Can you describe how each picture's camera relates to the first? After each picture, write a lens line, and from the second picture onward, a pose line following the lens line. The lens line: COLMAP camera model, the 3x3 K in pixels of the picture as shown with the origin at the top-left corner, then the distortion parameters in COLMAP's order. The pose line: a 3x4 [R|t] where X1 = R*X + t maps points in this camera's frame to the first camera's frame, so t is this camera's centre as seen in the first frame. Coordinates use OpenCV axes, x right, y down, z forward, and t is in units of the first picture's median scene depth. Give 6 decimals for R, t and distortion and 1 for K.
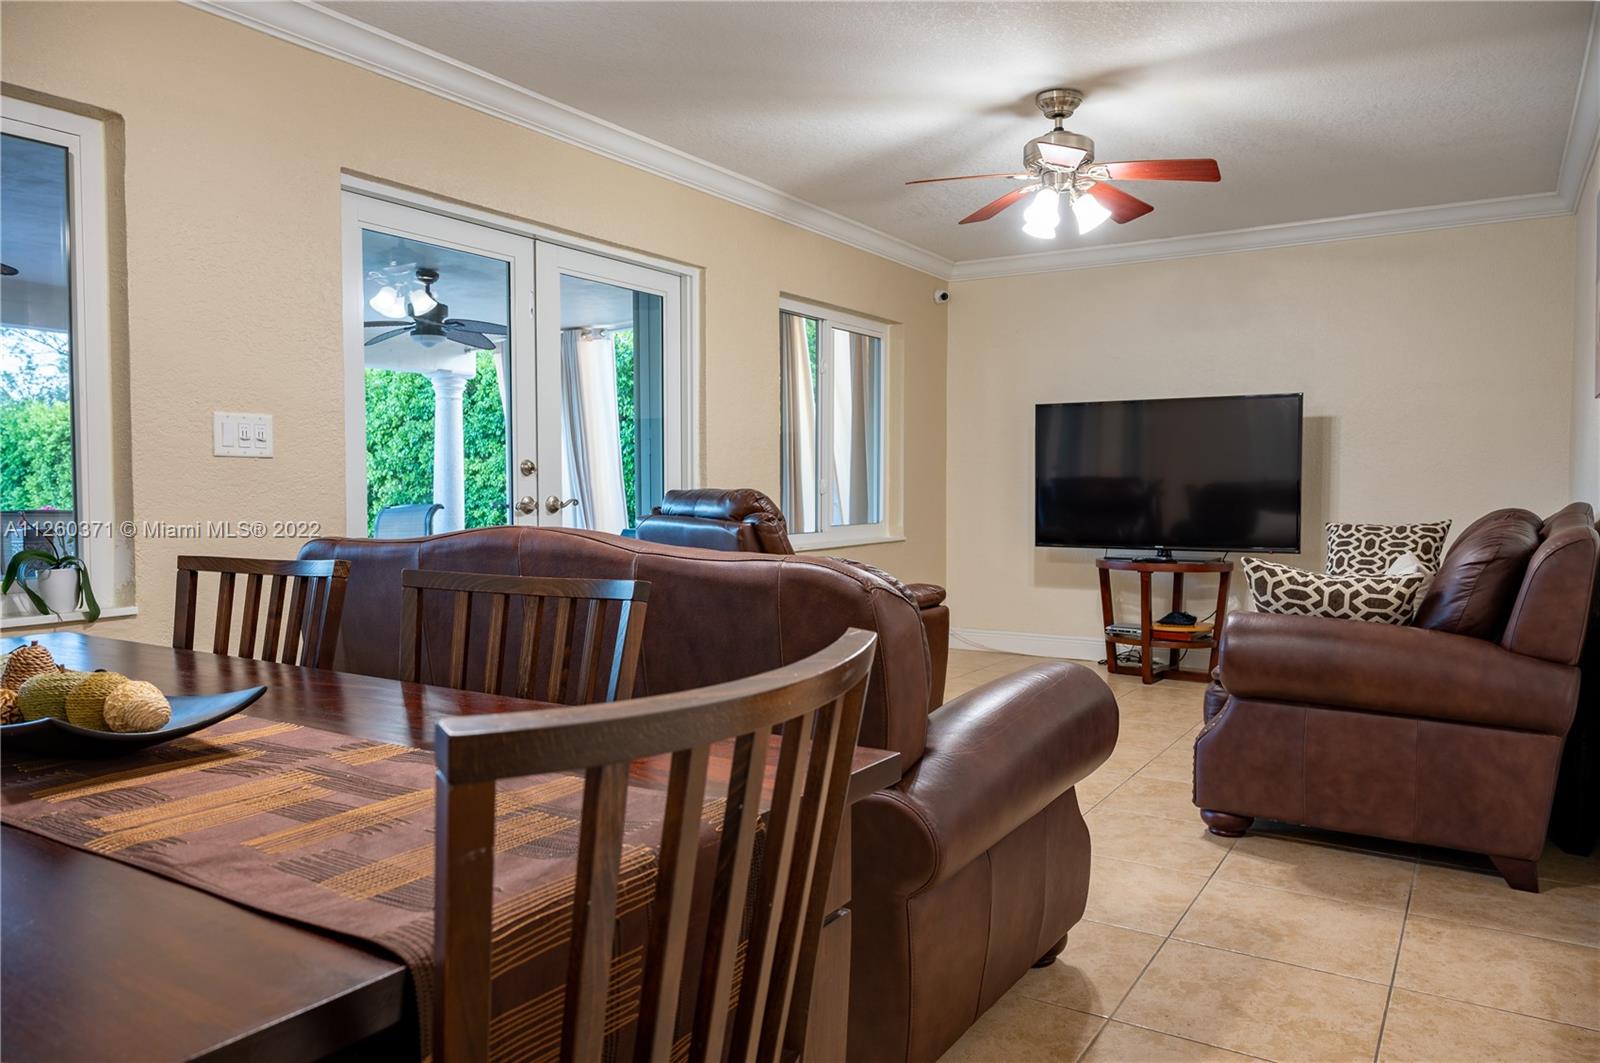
lens RADIAL K [[1076.2, 0, 808.1], [0, 1076.2, 537.3], [0, 0, 1]] dist [-0.009365, 0.007217]
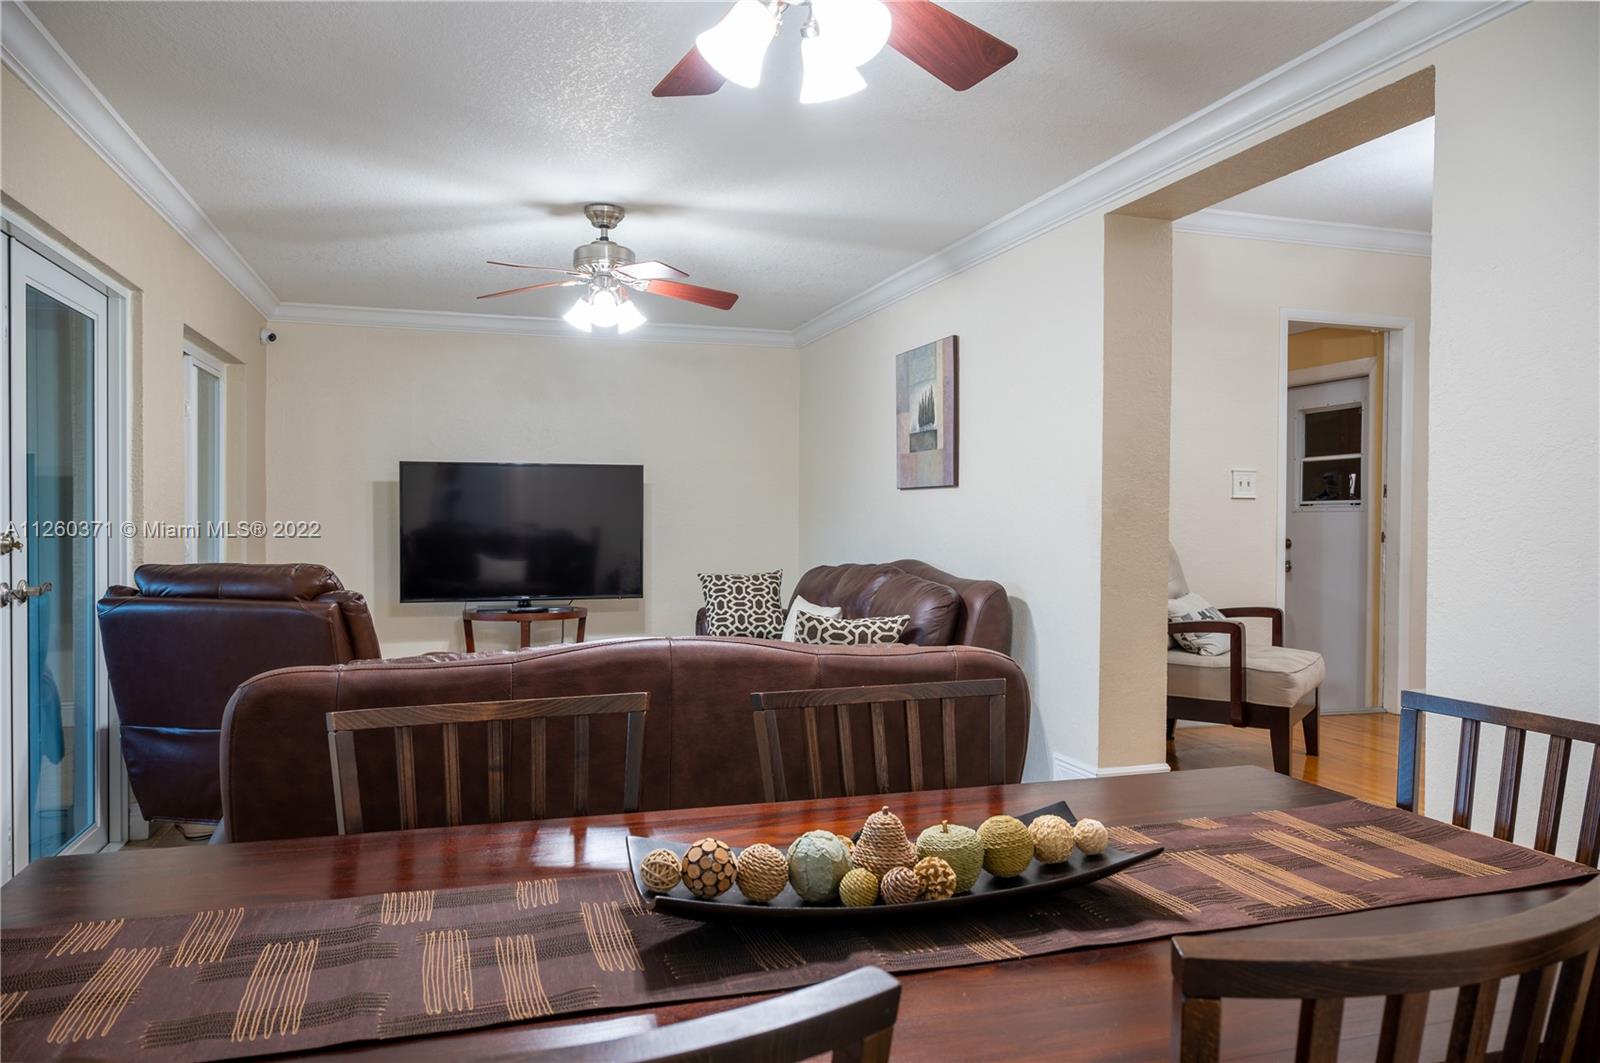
lens RADIAL K [[1076.2, 0, 766.0], [0, 1076.2, 528.2], [0, 0, 1]] dist [-0.009365, 0.007217]
pose [[0.668965, -0.005689, 0.743272, -0.494655], [0.033098, 0.999207, -0.022142, -0.045314], [-0.742557, 0.039413, 0.668623, 0.132028]]
